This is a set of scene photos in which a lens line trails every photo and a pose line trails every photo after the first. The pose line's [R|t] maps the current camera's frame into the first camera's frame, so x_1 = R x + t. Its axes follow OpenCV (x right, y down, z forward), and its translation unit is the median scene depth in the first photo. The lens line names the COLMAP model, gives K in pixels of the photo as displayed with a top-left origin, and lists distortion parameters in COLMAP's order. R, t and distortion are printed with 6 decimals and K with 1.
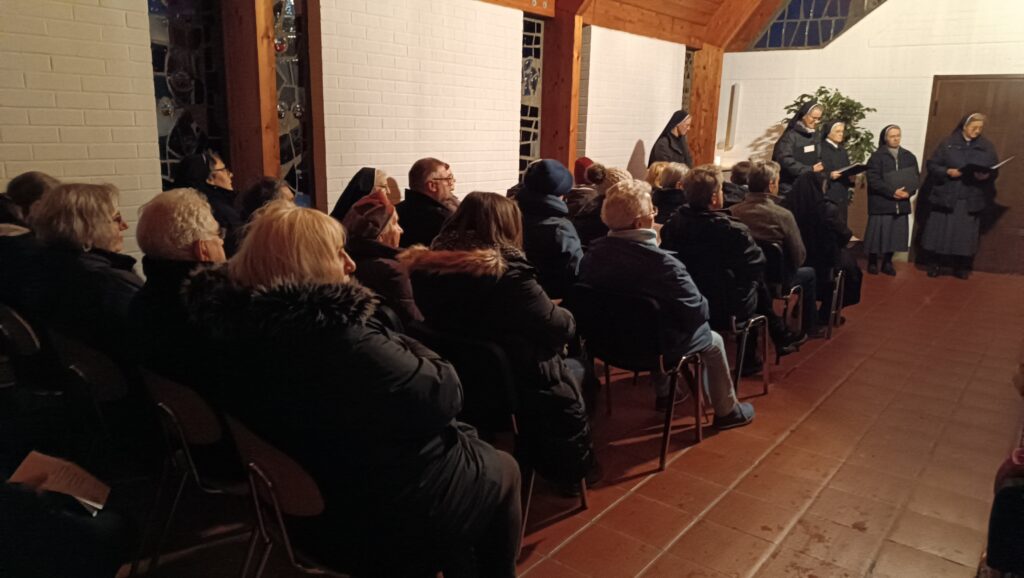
lens RADIAL K [[738.8, 0, 483.3], [0, 738.8, 296.8], [0, 0, 1]] dist [0.038018, -0.055127]
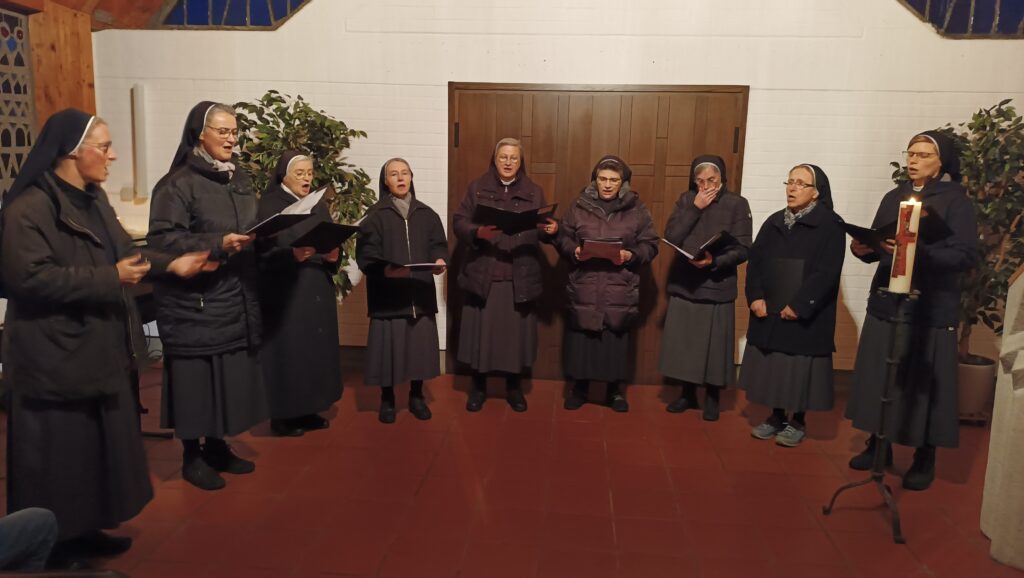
lens RADIAL K [[738.5, 0, 510.8], [0, 738.5, 295.2], [0, 0, 1]] dist [0.020479, -0.026166]
pose [[0.847367, -0.088085, 0.523652, 0.303900], [0.118654, 0.992620, -0.025032, -0.095789], [-0.517582, 0.083345, 0.851565, 0.448820]]
